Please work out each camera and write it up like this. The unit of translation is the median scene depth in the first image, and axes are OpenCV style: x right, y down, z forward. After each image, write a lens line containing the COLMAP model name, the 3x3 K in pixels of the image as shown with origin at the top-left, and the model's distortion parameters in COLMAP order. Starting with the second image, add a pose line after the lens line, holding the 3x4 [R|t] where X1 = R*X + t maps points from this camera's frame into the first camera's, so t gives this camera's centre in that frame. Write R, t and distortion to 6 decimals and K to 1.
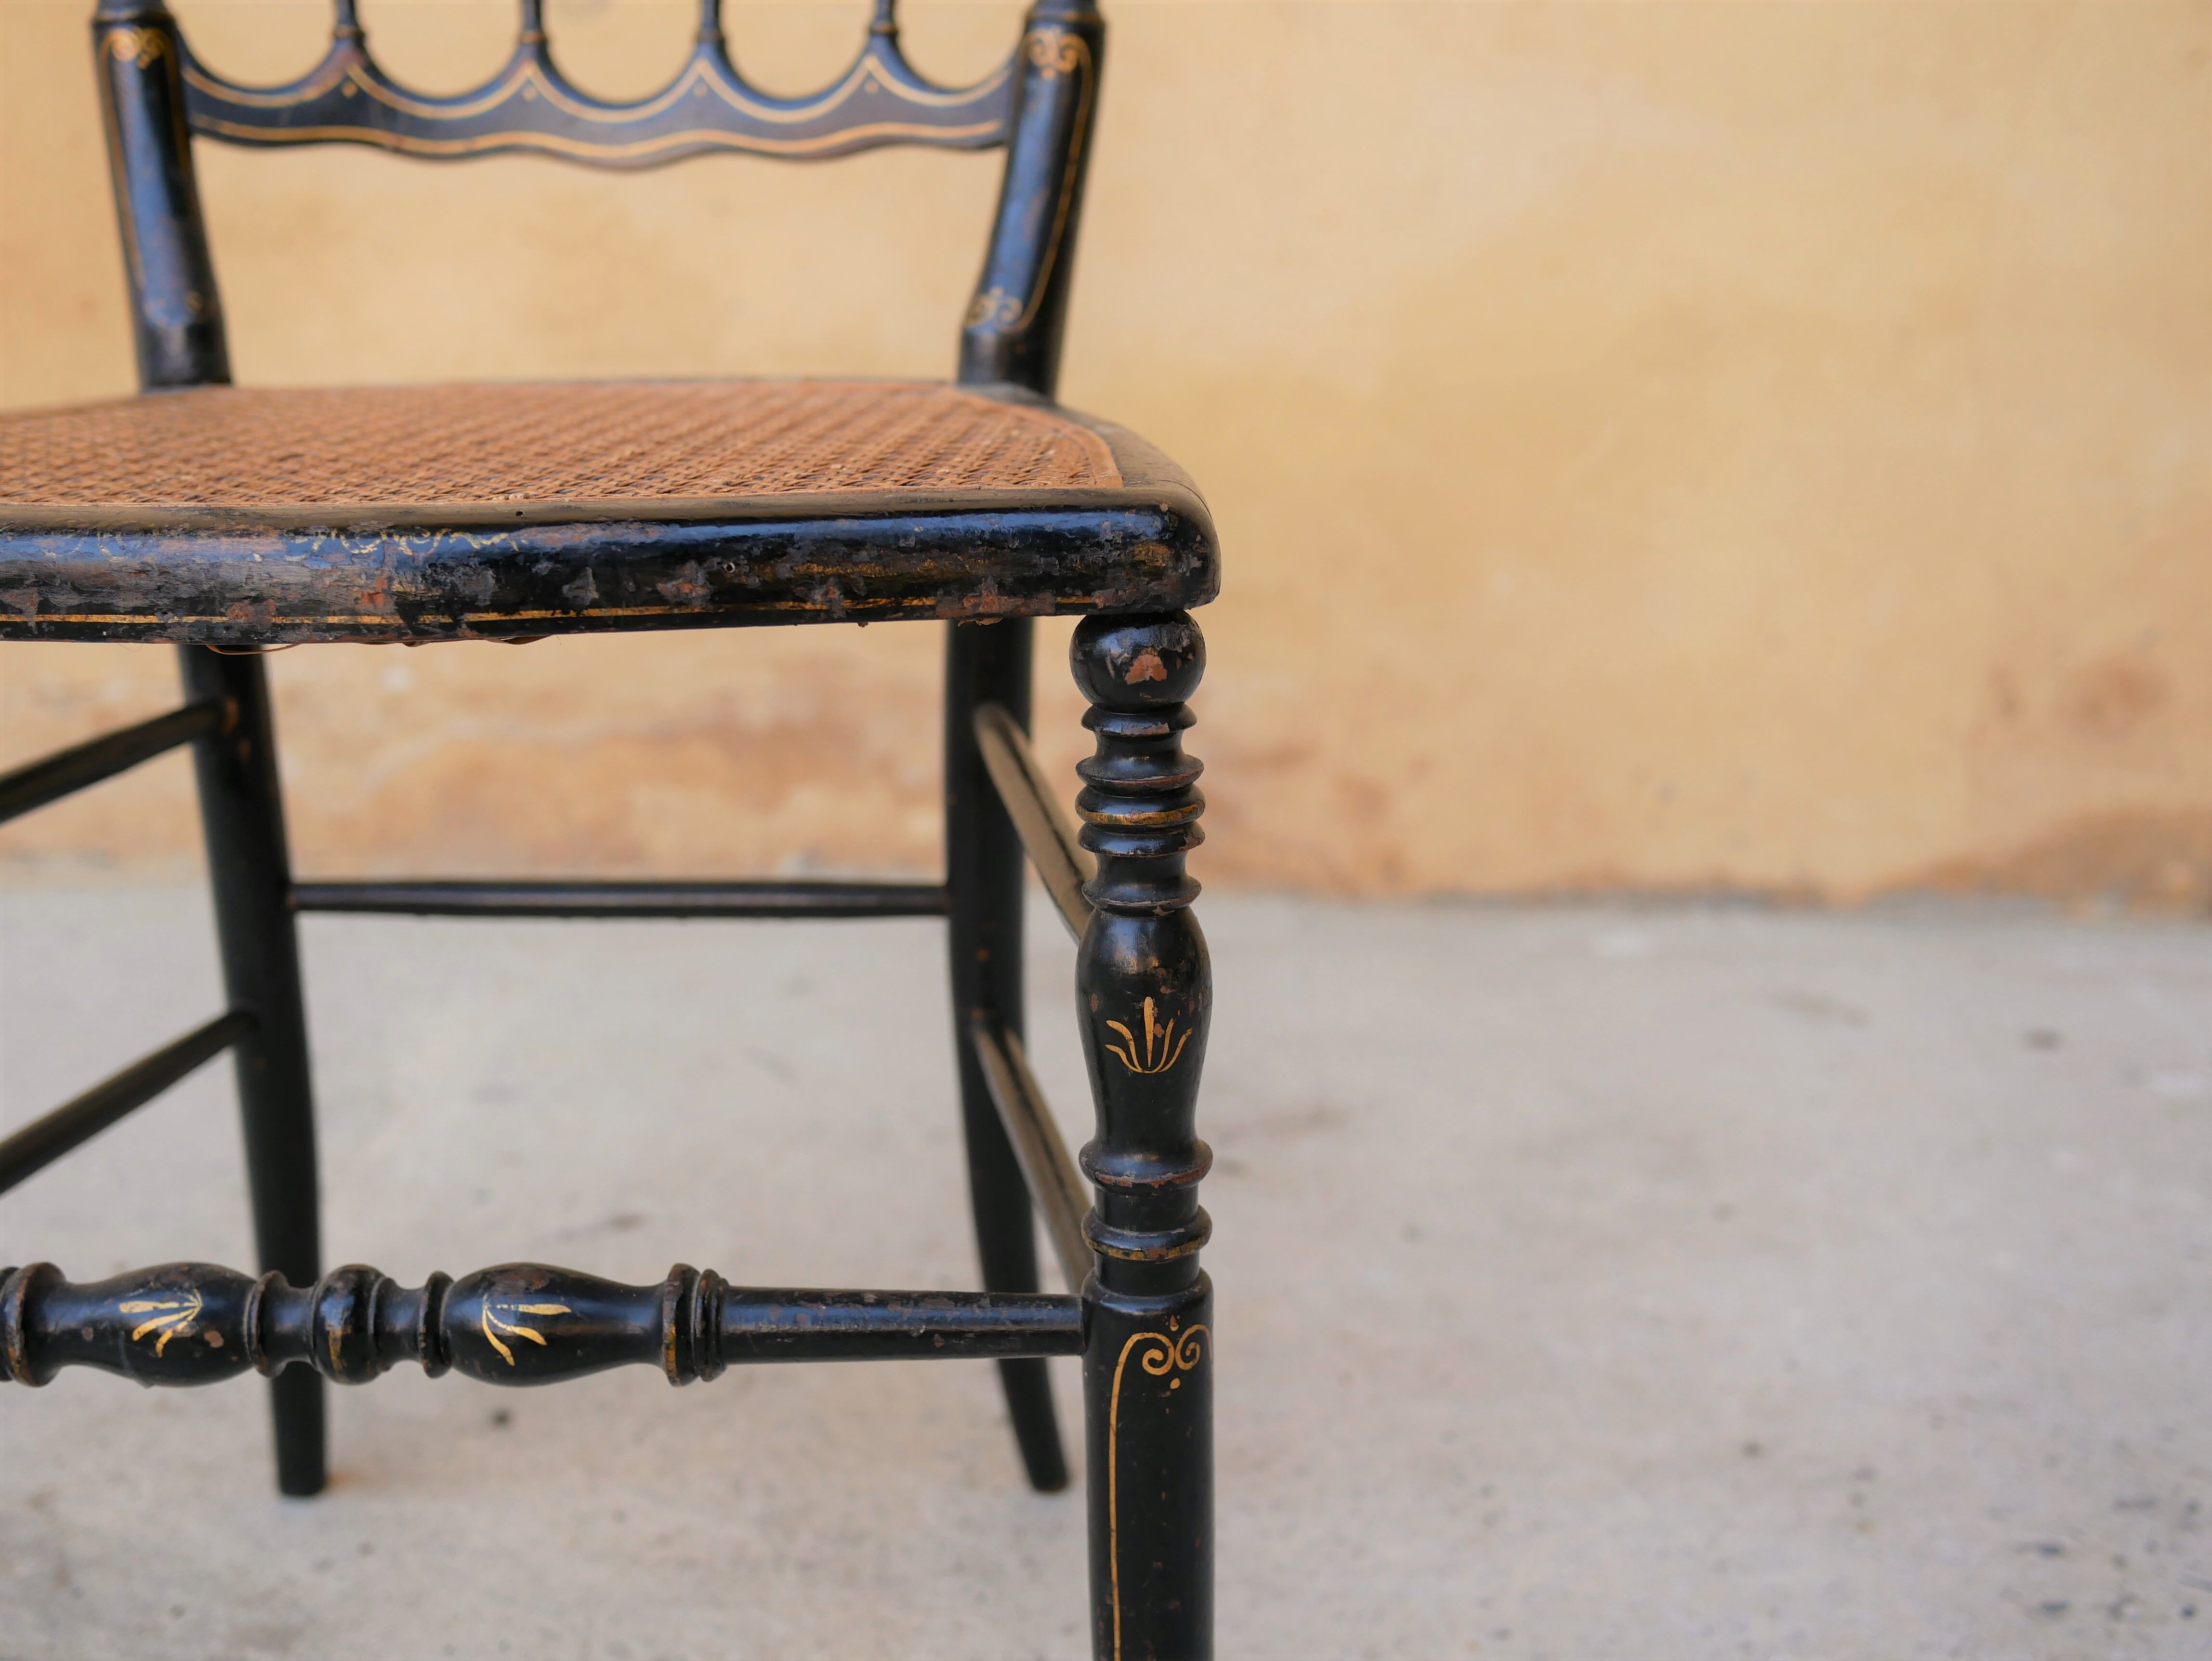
lens RADIAL K [[2501.9, 0, 1106.0], [0, 2501.9, 830.5], [0, 0, 1]] dist [-0.018318, 0.025307]
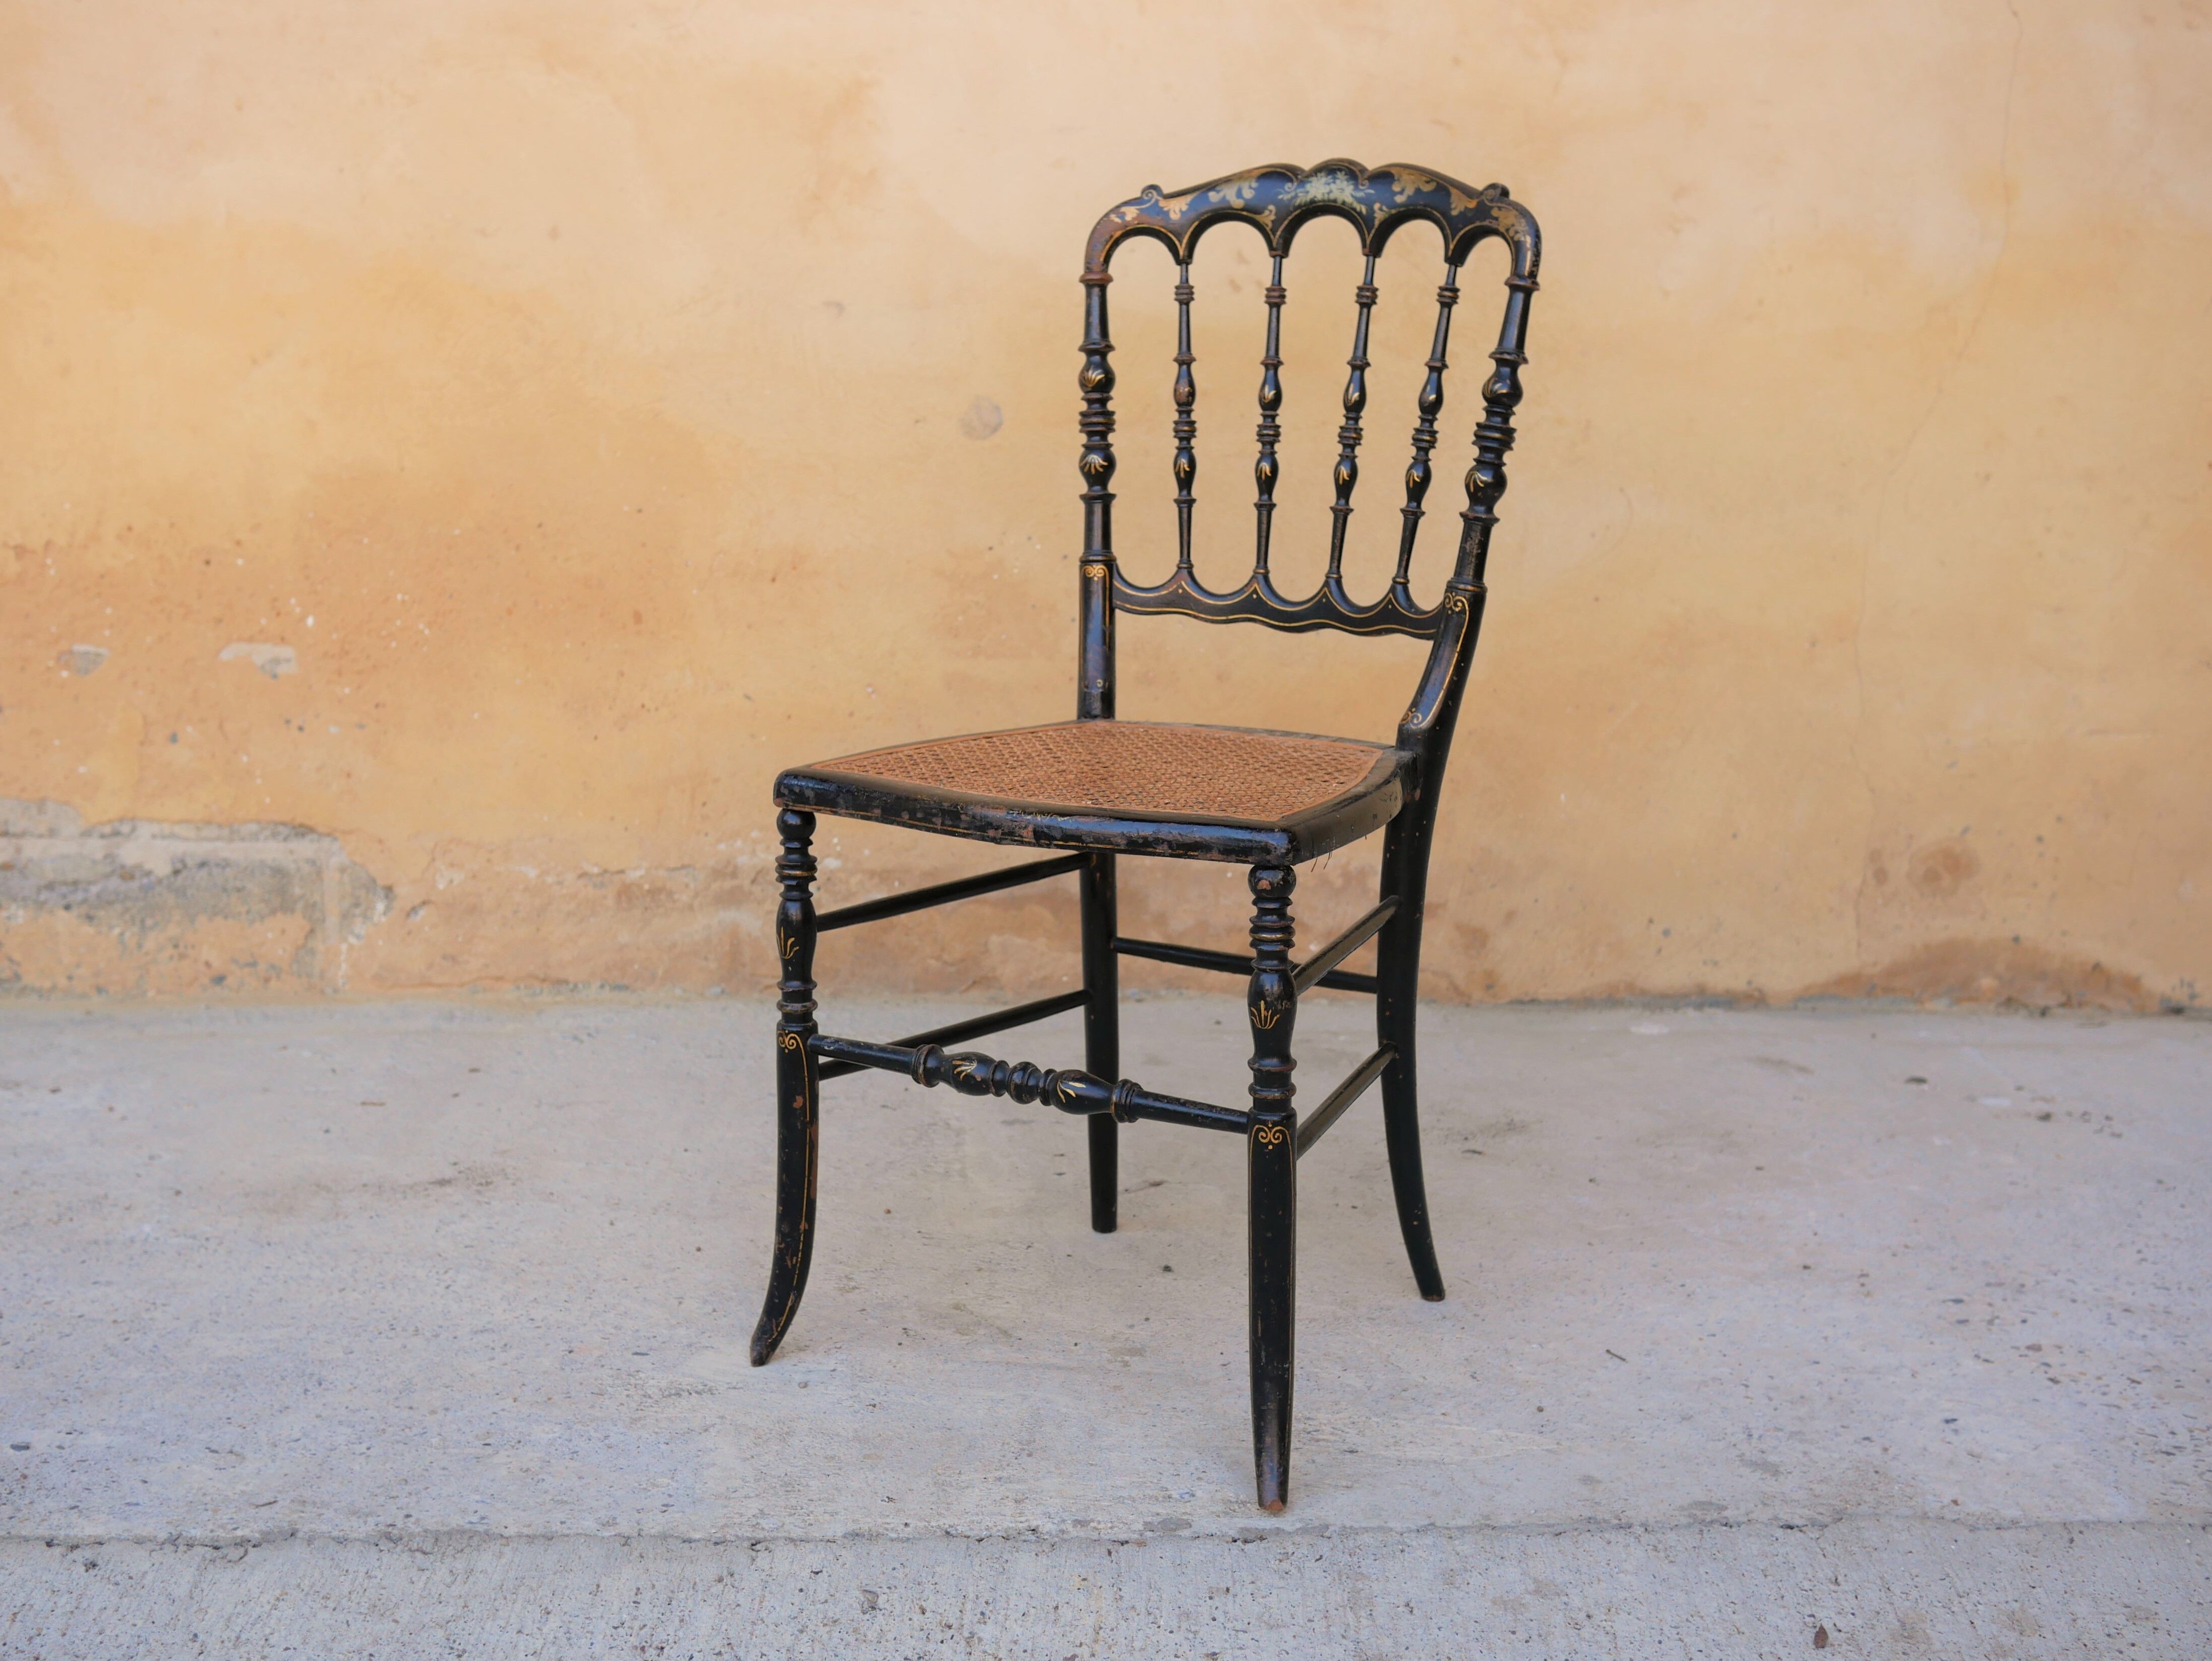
lens RADIAL K [[2593.2, 0, 1100.0], [0, 2593.2, 827.5], [0, 0, 1]] dist [-0.022015, 0.035886]
pose [[0.995650, -0.005370, 0.093022, -0.566429], [0.010511, 0.998439, -0.054863, 0.008357], [-0.092582, 0.055602, 0.994151, -1.168707]]
